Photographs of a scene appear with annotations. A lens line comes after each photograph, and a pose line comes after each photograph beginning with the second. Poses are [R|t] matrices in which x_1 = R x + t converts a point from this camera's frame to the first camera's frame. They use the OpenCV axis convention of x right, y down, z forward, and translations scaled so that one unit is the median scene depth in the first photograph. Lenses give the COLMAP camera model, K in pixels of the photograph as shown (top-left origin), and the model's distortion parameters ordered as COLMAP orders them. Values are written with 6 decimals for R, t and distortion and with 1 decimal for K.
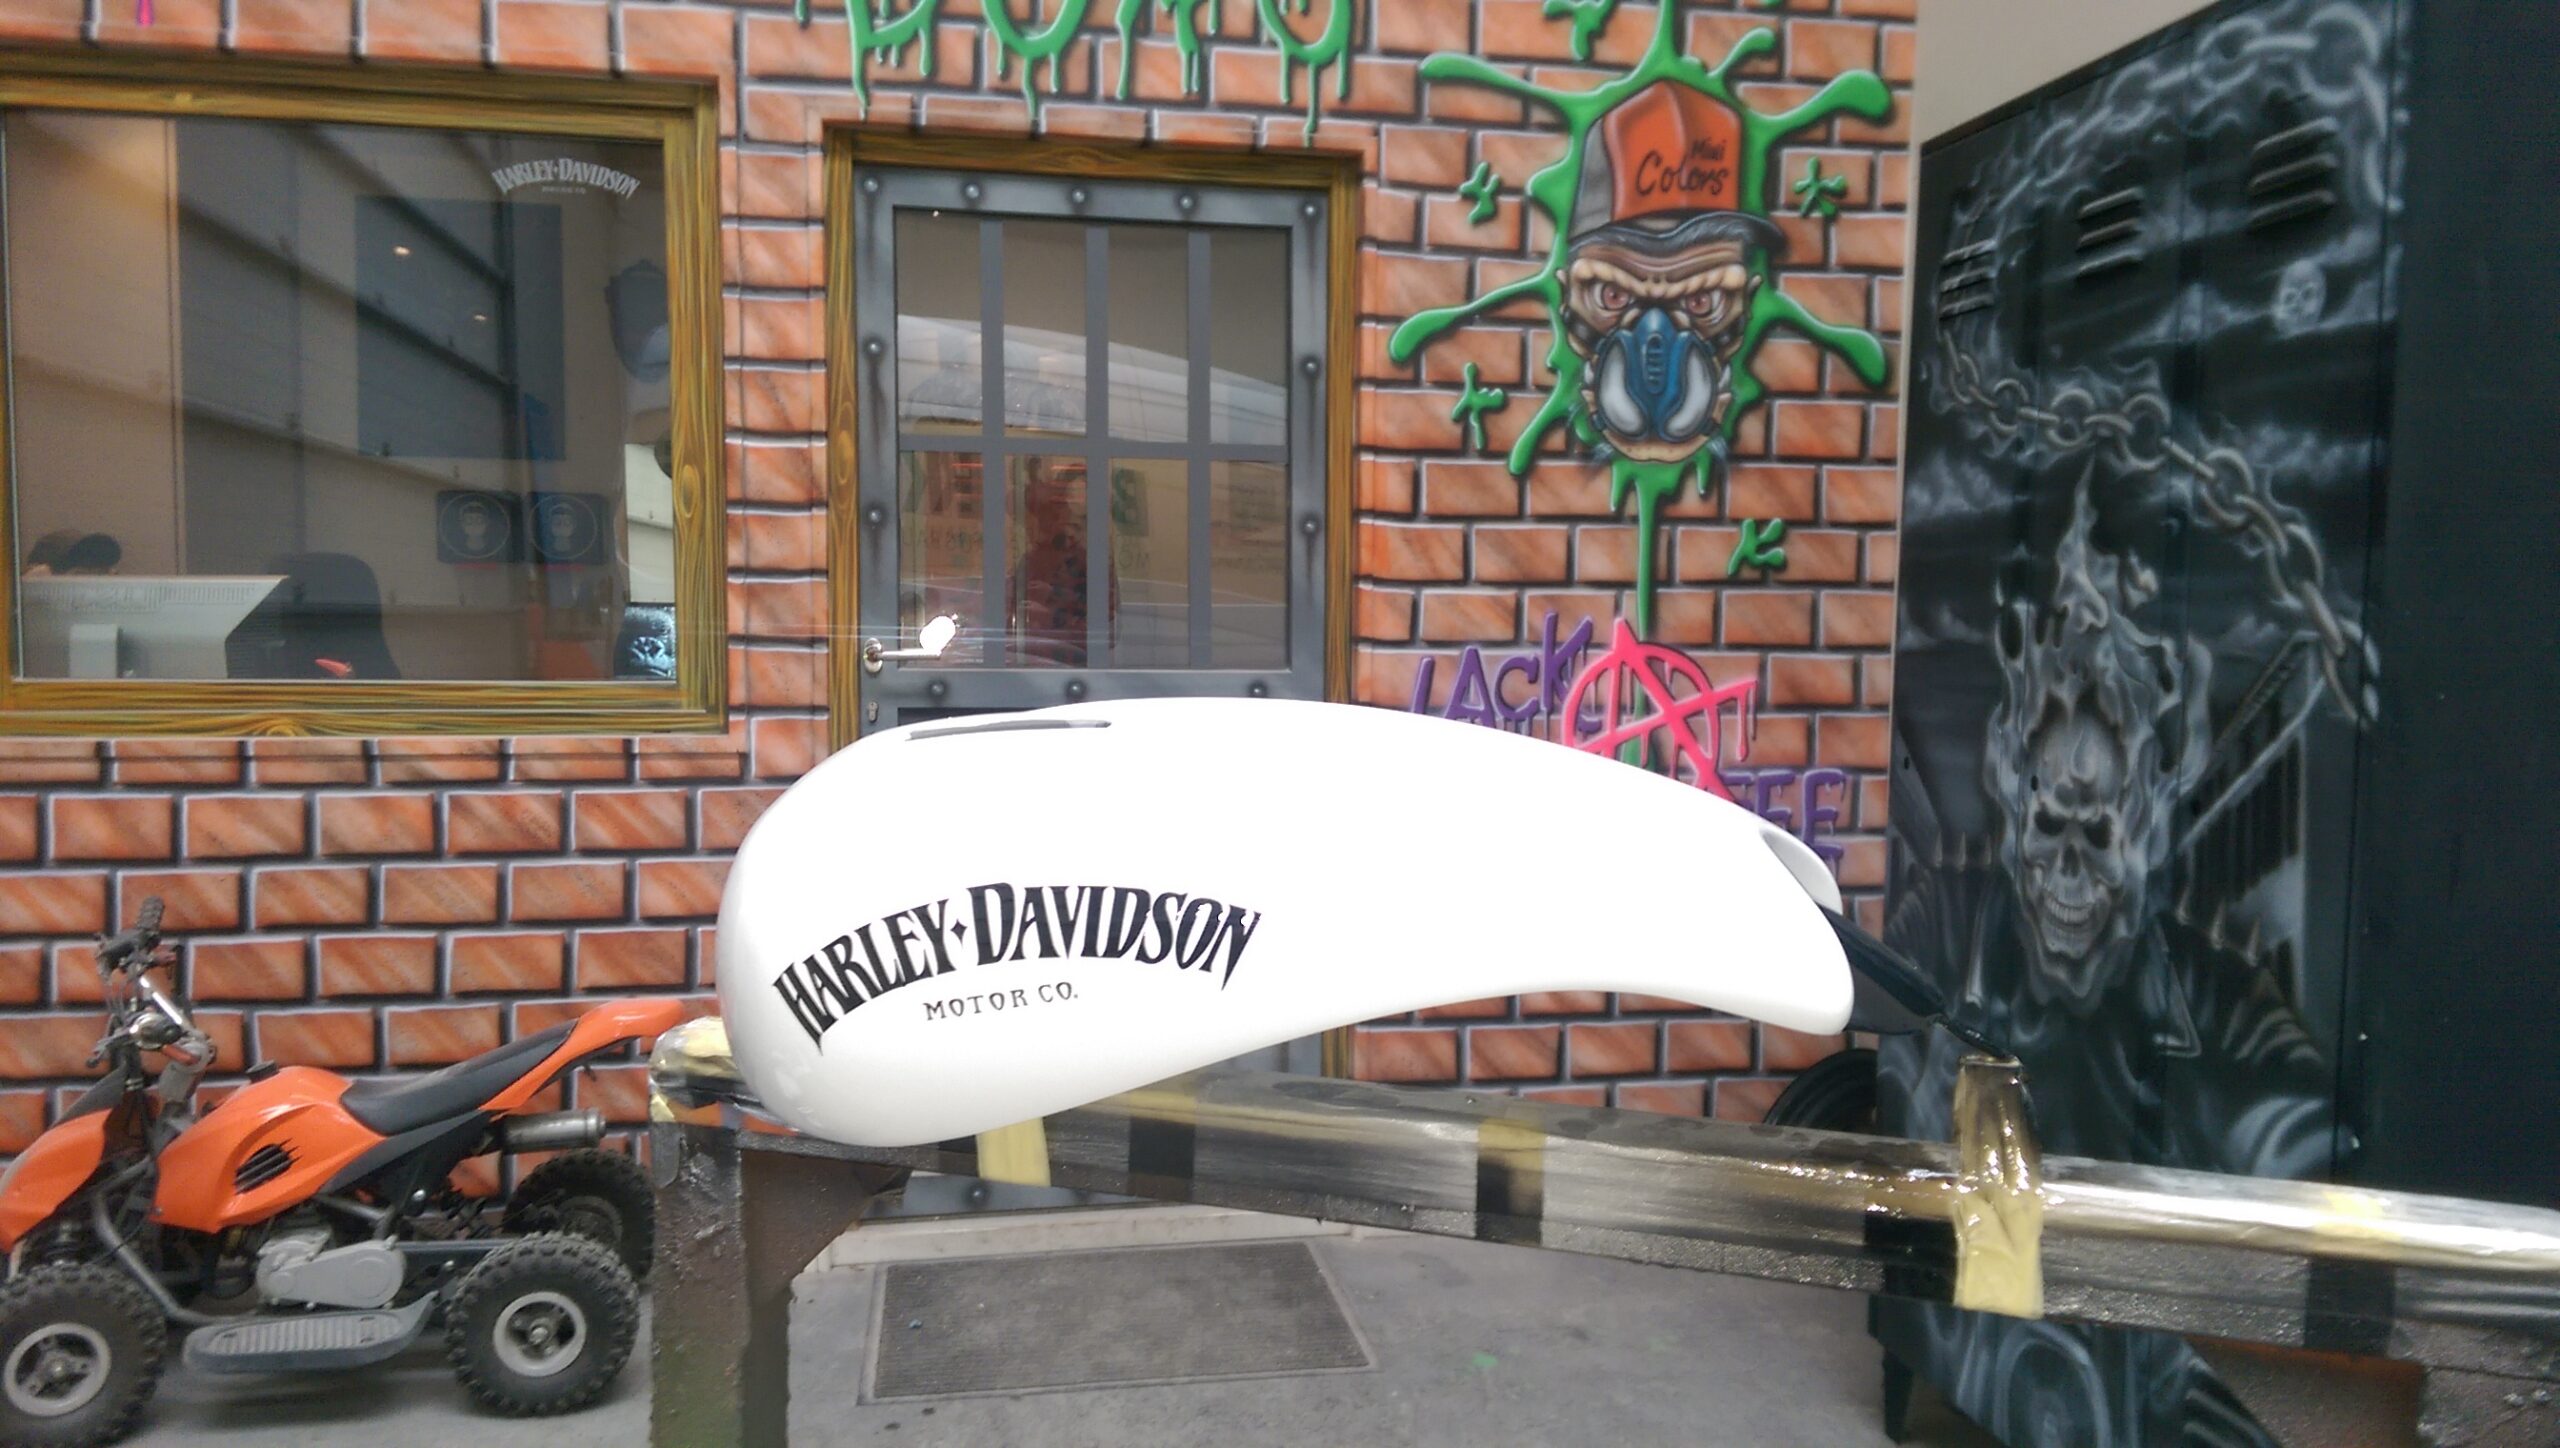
lens RADIAL K [[1812.4, 0, 1283.2], [0, 1812.4, 727.0], [0, 0, 1]] dist [0.102399, -0.141379]
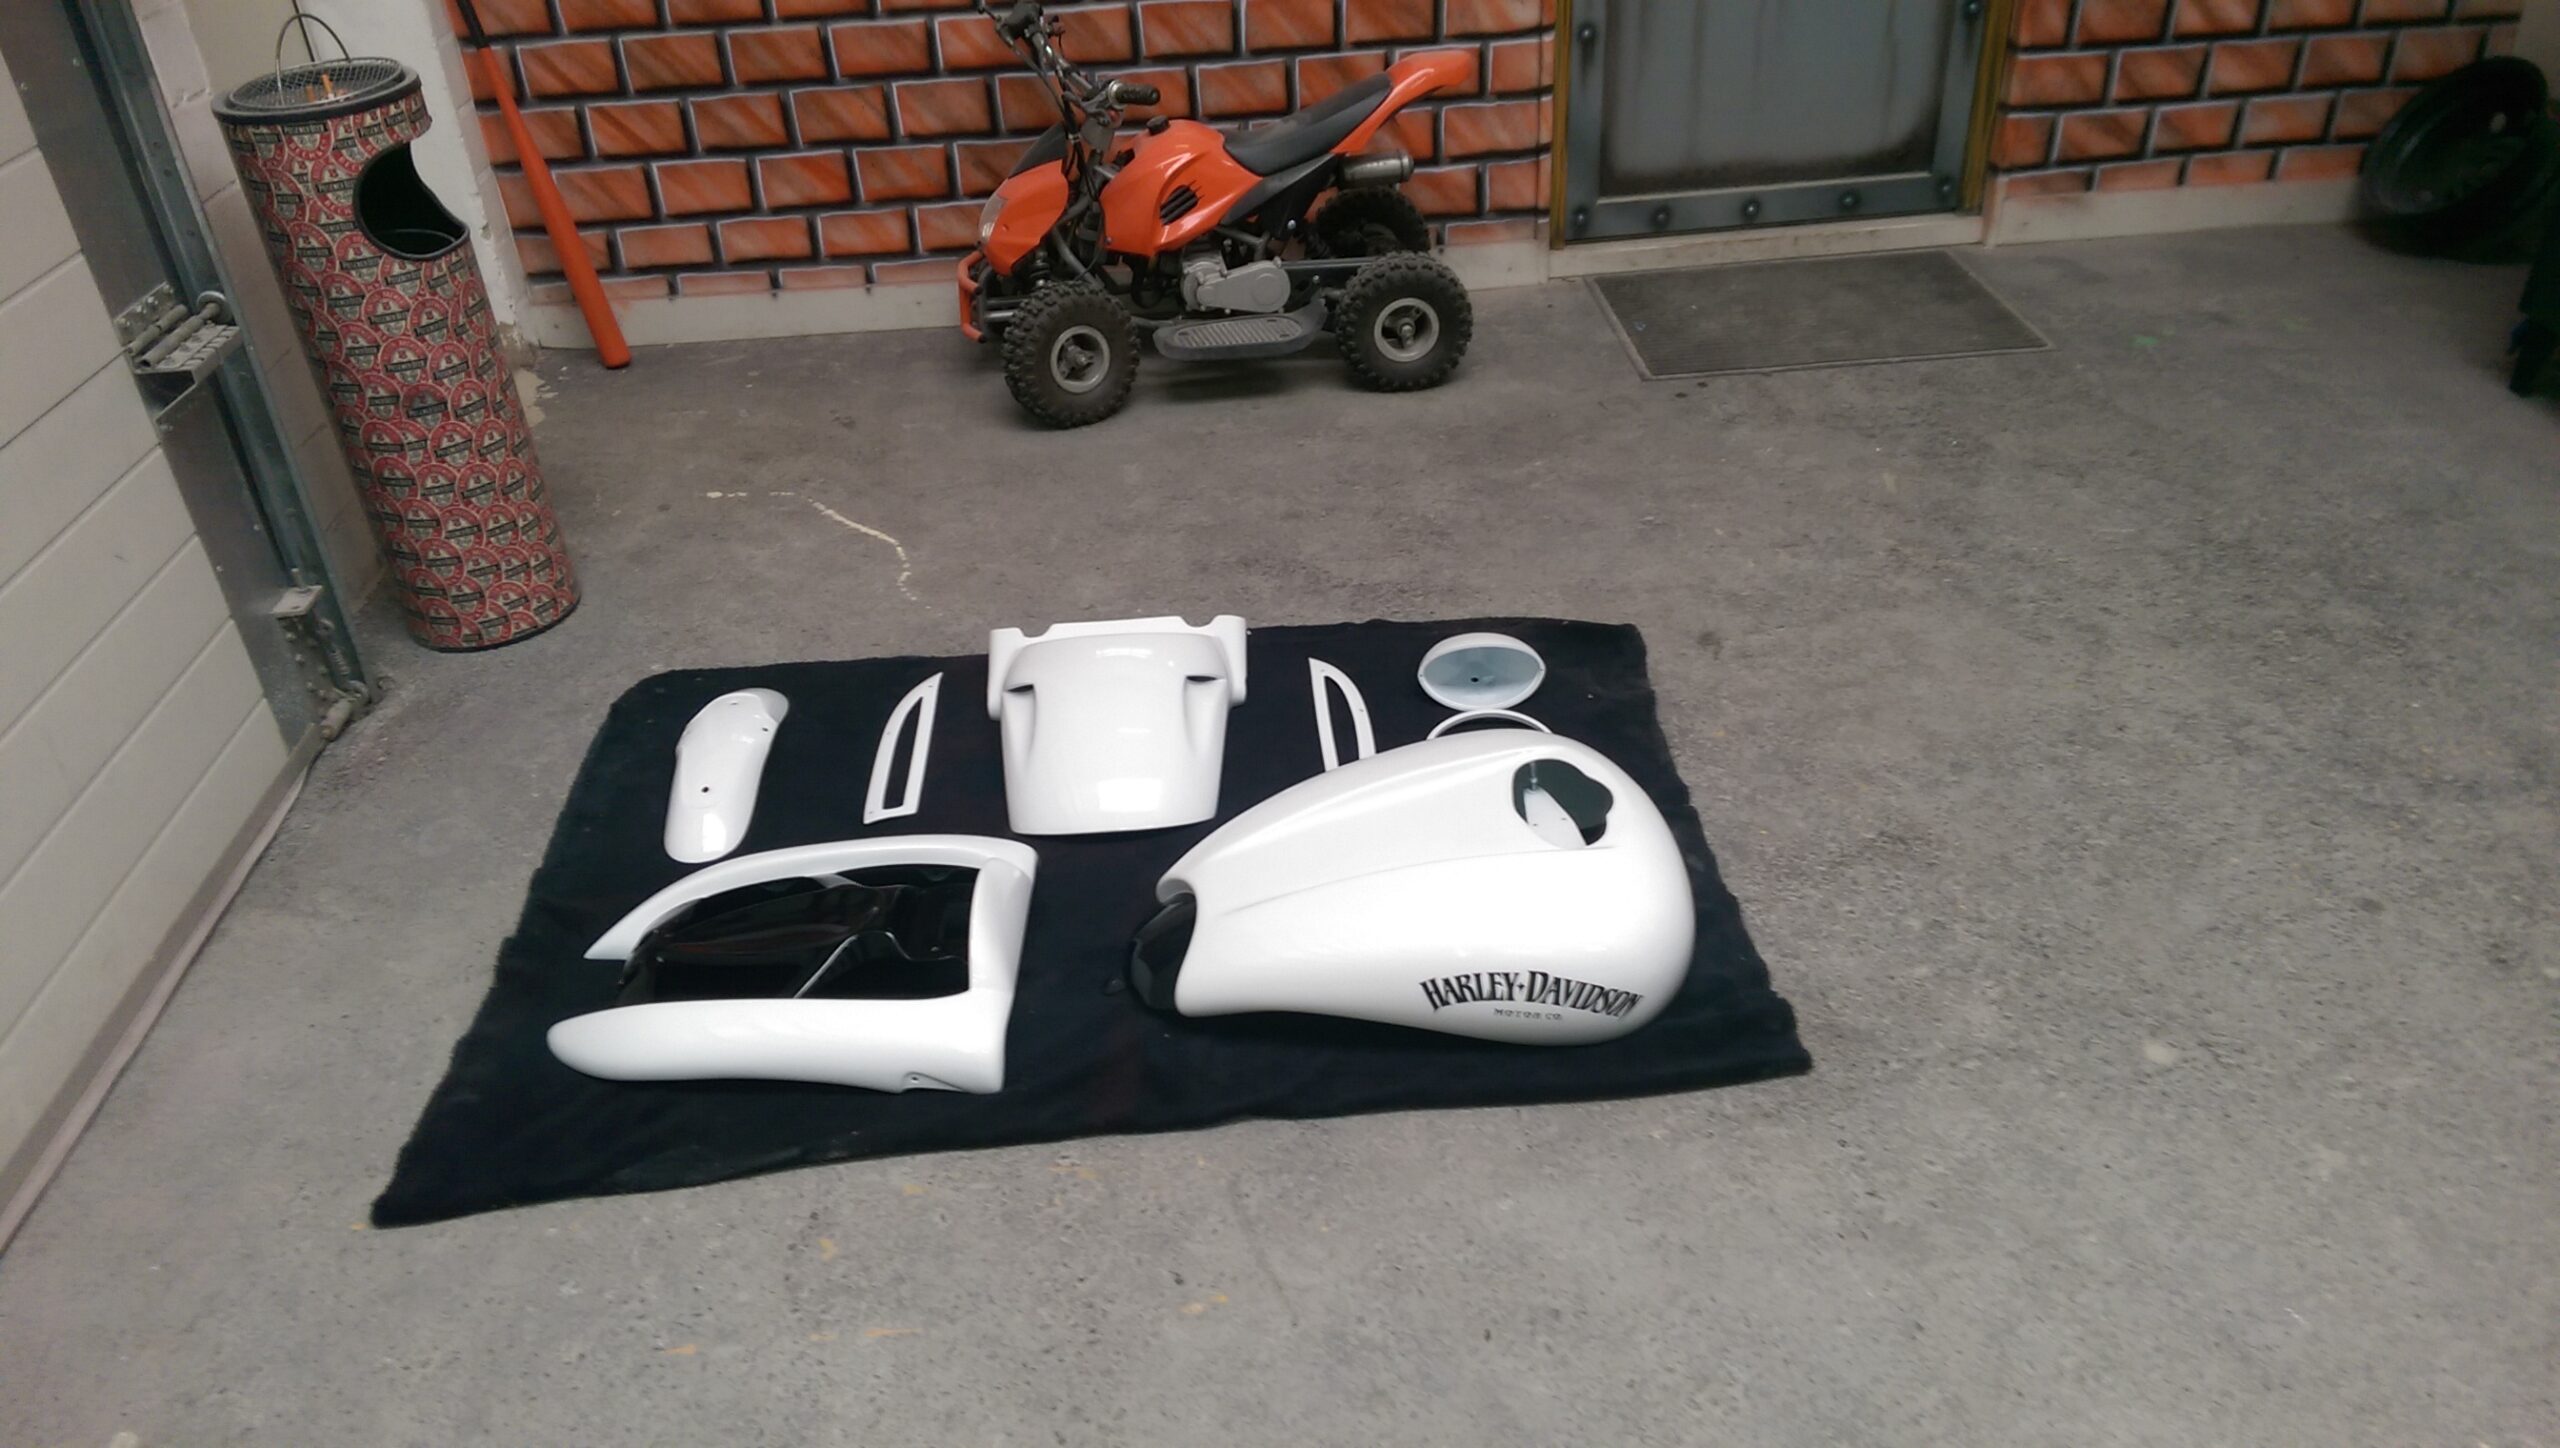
lens RADIAL K [[1812.4, 0, 1283.2], [0, 1812.4, 727.0], [0, 0, 1]] dist [0.102399, -0.141379]
pose [[0.991824, 0.013575, -0.126891, -0.281276], [0.051157, 0.868644, 0.492788, -0.057846], [0.116912, -0.495250, 0.860848, -0.225963]]
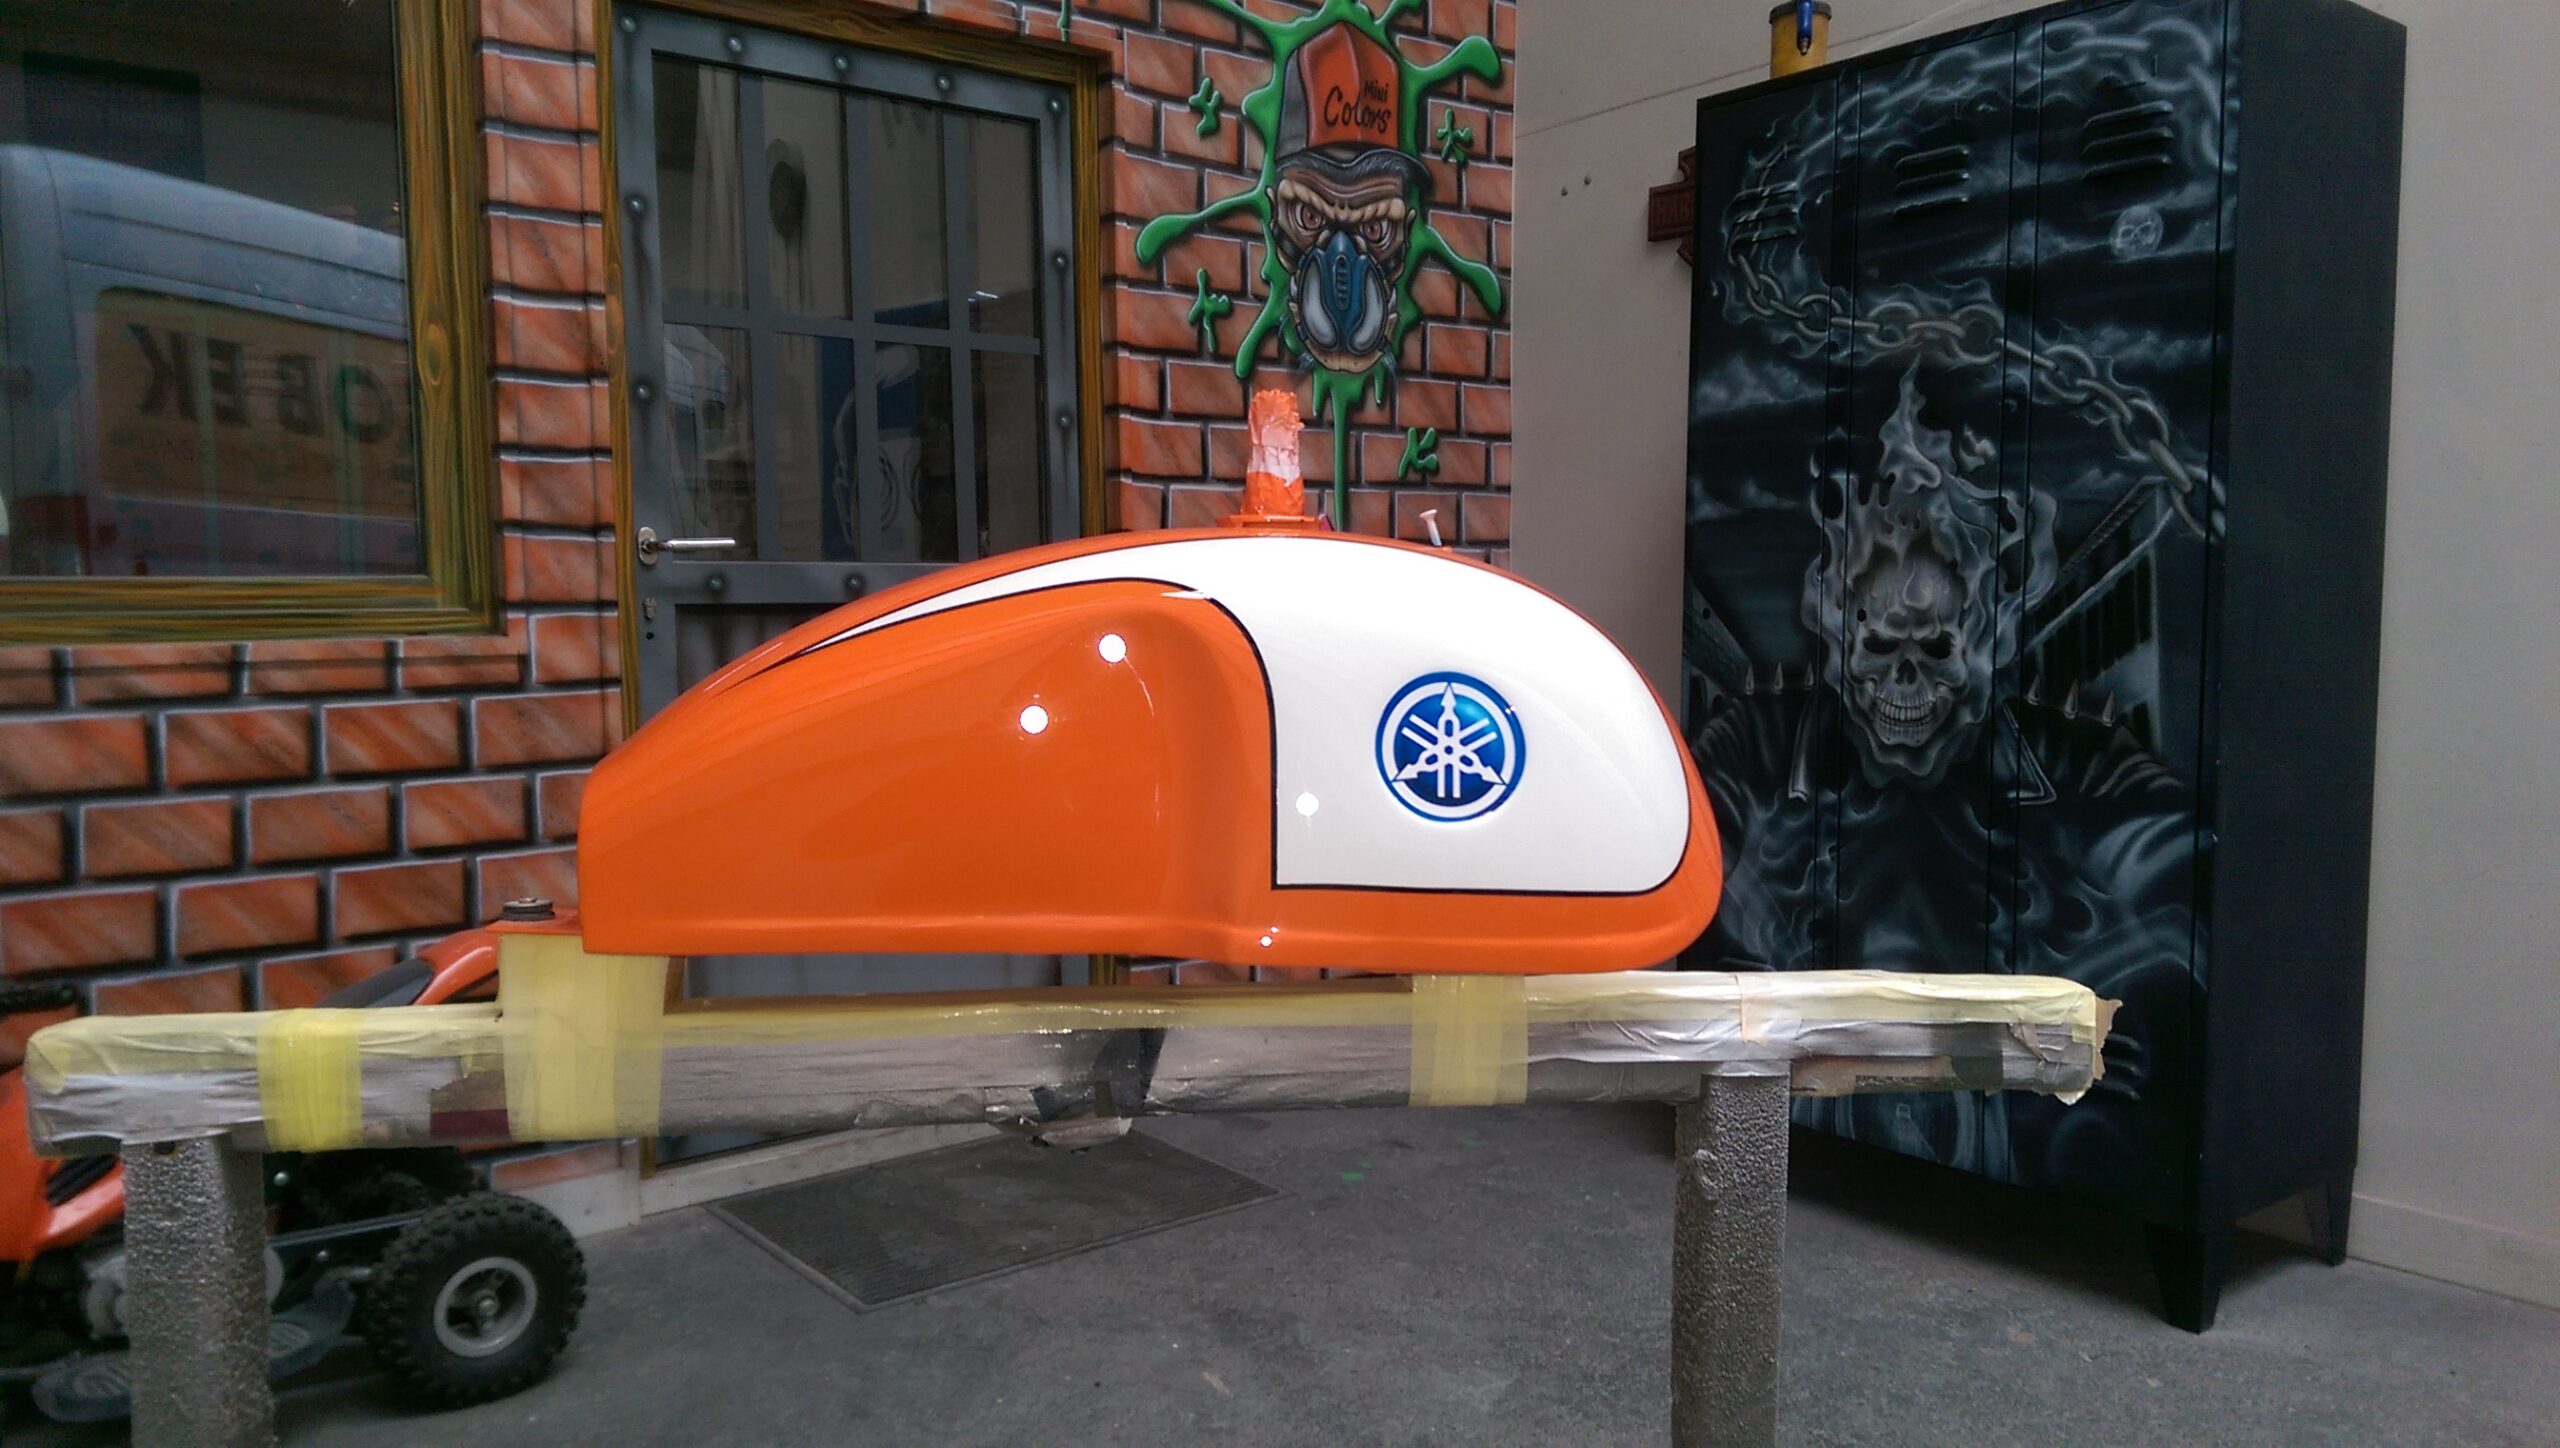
lens RADIAL K [[1812.0, 0, 1271.3], [0, 1812.0, 722.0], [0, 0, 1]] dist [0.110159, -0.159018]
pose [[0.887373, -0.049696, 0.458366, -0.401733], [0.042519, 0.998758, 0.025971, 0.040406], [-0.459087, -0.003557, 0.888384, 0.048256]]
